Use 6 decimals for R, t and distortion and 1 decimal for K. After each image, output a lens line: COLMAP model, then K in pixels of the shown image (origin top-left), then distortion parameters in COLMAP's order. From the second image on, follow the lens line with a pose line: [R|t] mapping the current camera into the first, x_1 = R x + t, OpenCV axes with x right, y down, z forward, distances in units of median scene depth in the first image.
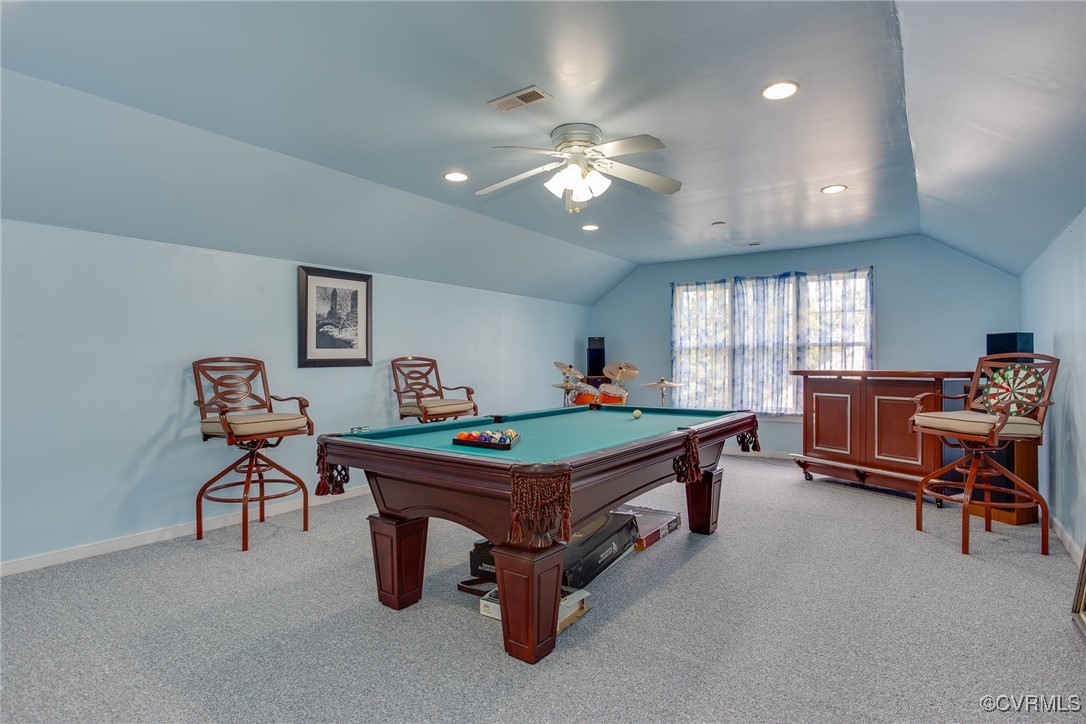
lens RADIAL K [[566.0, 0, 541.2], [0, 566.0, 361.5], [0, 0, 1]] dist [-0.004131, -0.000412]
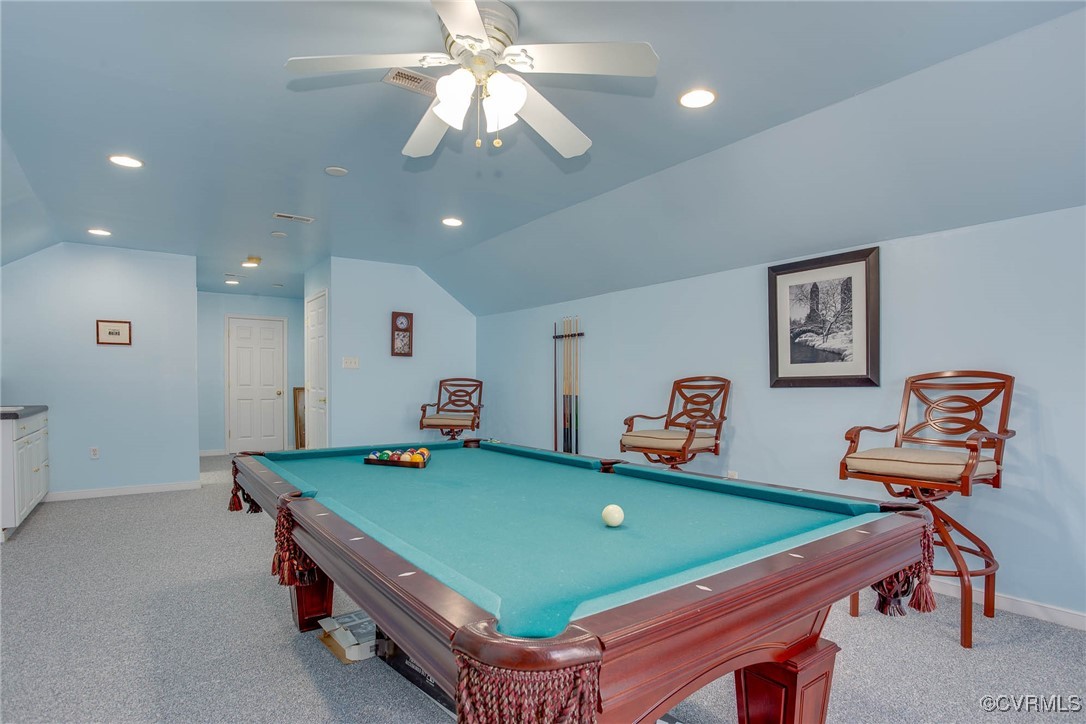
lens RADIAL K [[566.0, 0, 528.7], [0, 566.0, 388.2], [0, 0, 1]] dist [-0.004131, -0.000412]
pose [[-0.304074, 0.013032, -0.952559, 0.471896], [0.001761, 0.999912, 0.013118, 0.000179], [0.952647, 0.002312, -0.304070, 0.876234]]
